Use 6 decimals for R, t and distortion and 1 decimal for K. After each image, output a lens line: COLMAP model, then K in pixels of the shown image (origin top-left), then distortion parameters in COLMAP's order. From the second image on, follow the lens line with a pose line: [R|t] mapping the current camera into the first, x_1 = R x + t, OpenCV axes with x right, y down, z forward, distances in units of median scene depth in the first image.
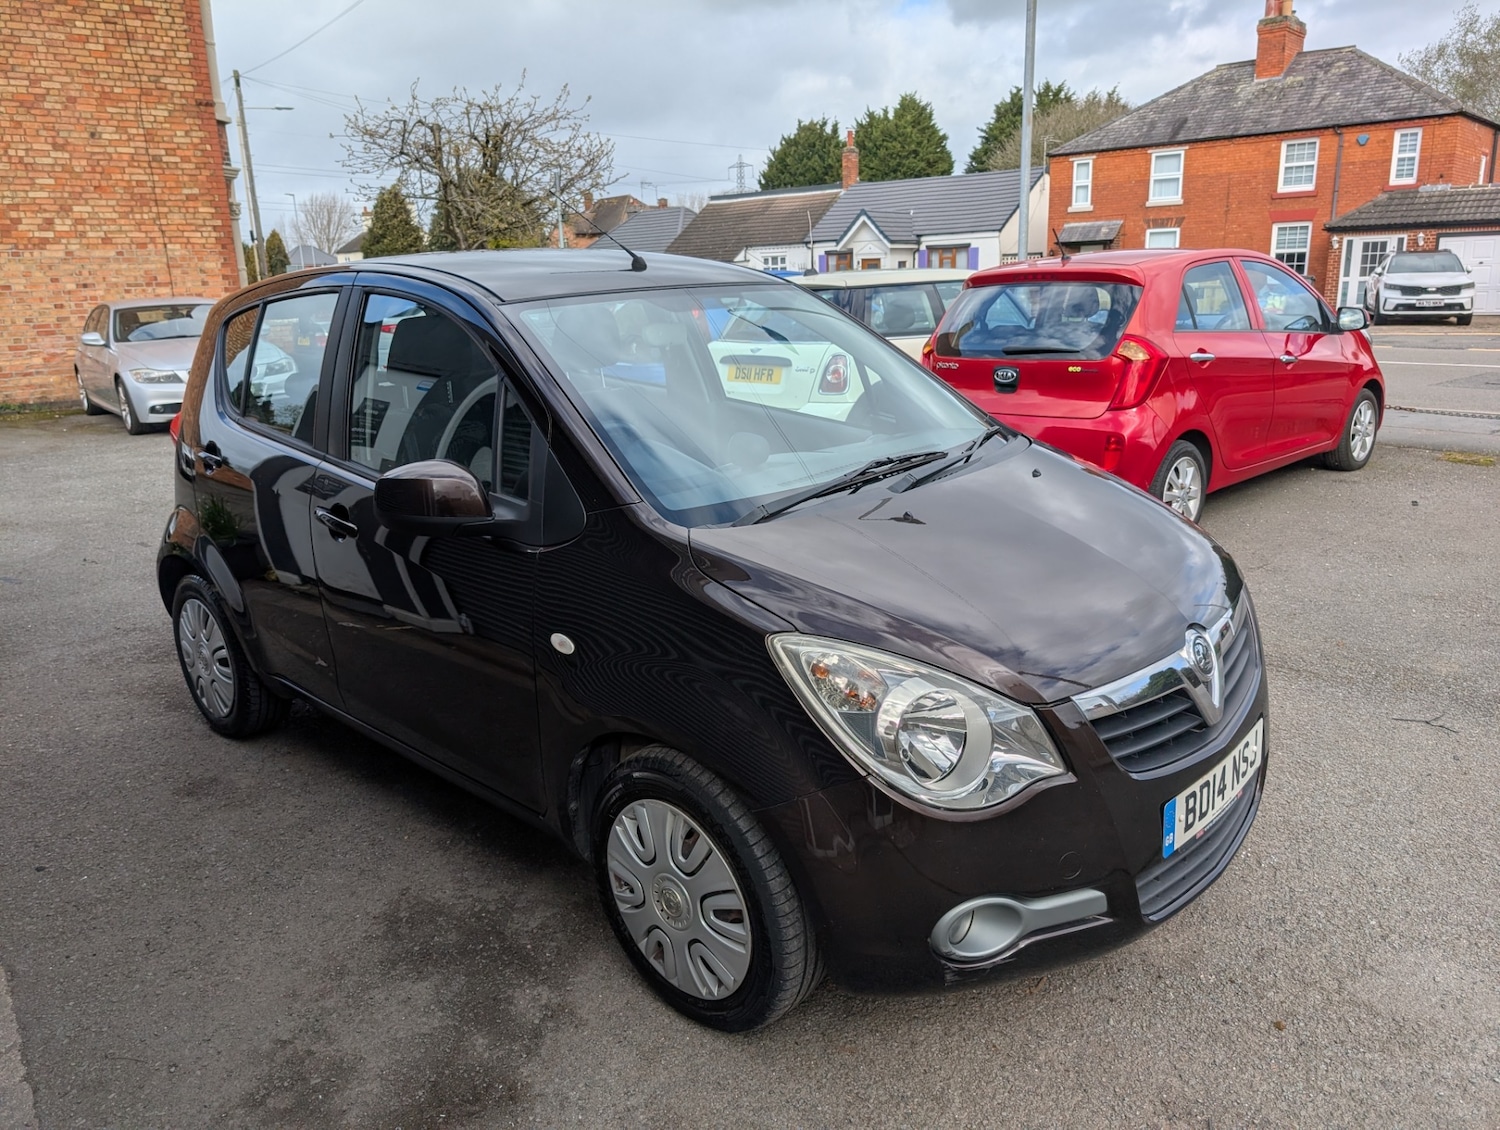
lens RADIAL K [[1069.4, 0, 750.0], [0, 1069.4, 565.0], [0, 0, 1]] dist [-0.020773, -0.002201]
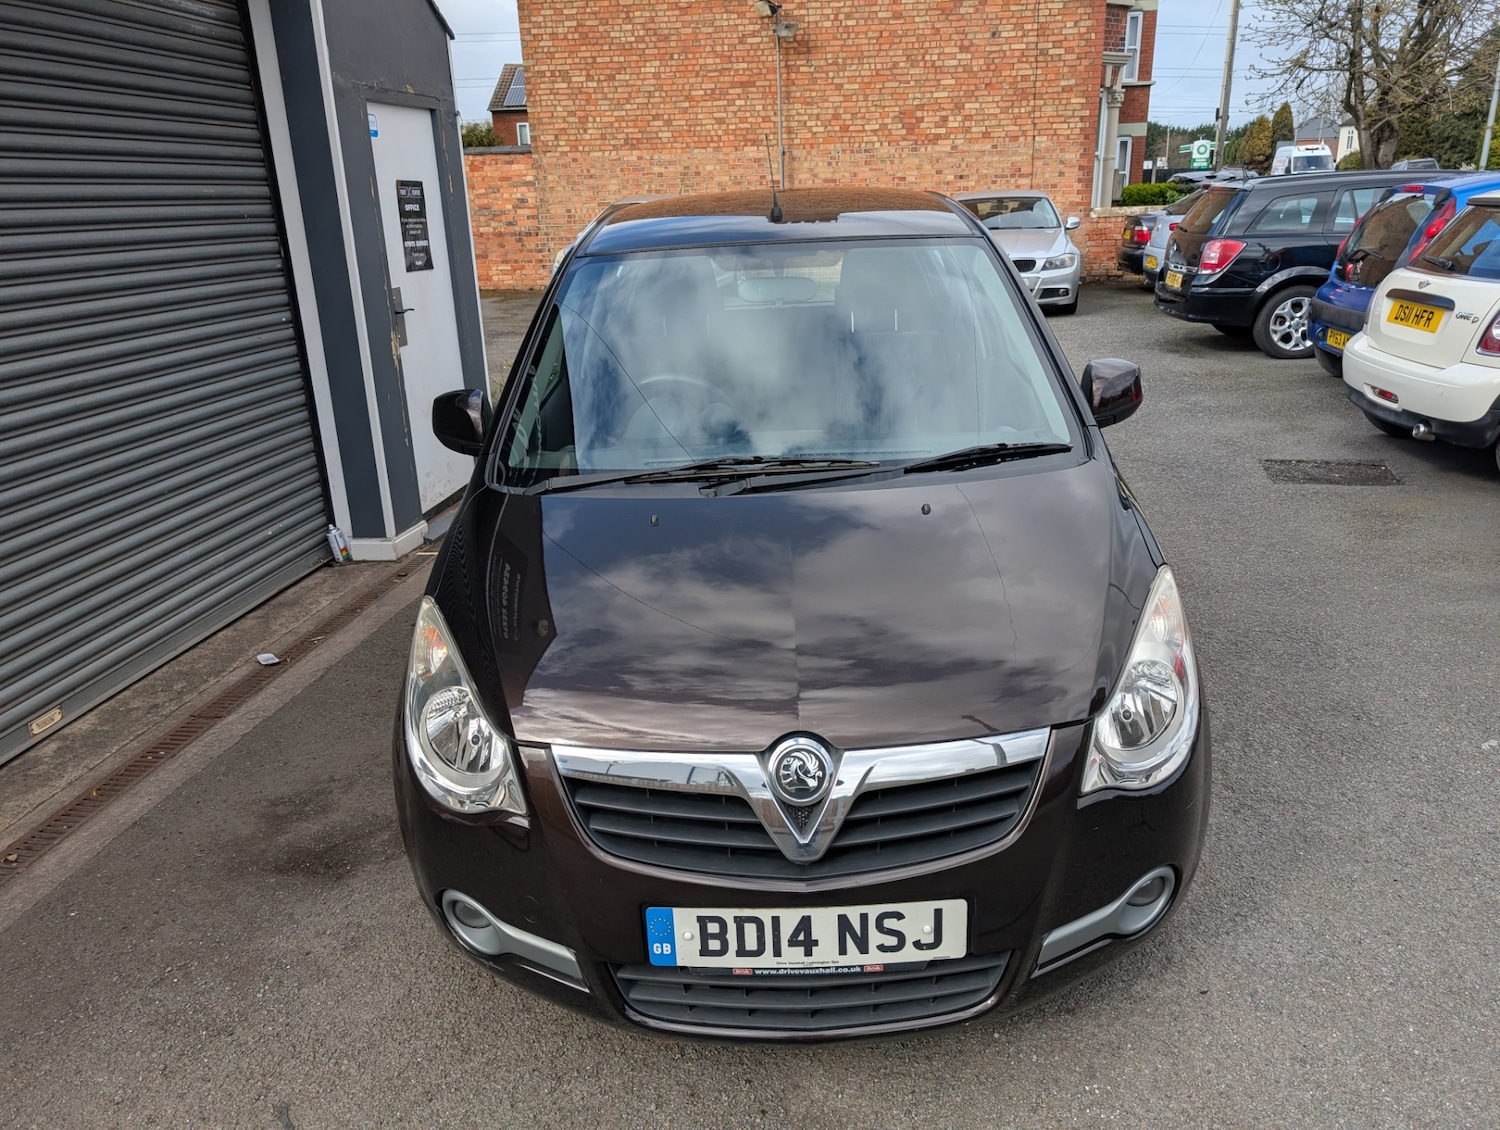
lens RADIAL K [[1077.3, 0, 767.1], [0, 1077.3, 555.5], [0, 0, 1]] dist [0.019680, -0.020209]
pose [[0.660646, 0.244508, -0.709762, 0.150381], [-0.177048, 0.969548, 0.169206, -0.031962], [0.729521, 0.013877, 0.683818, 0.070497]]
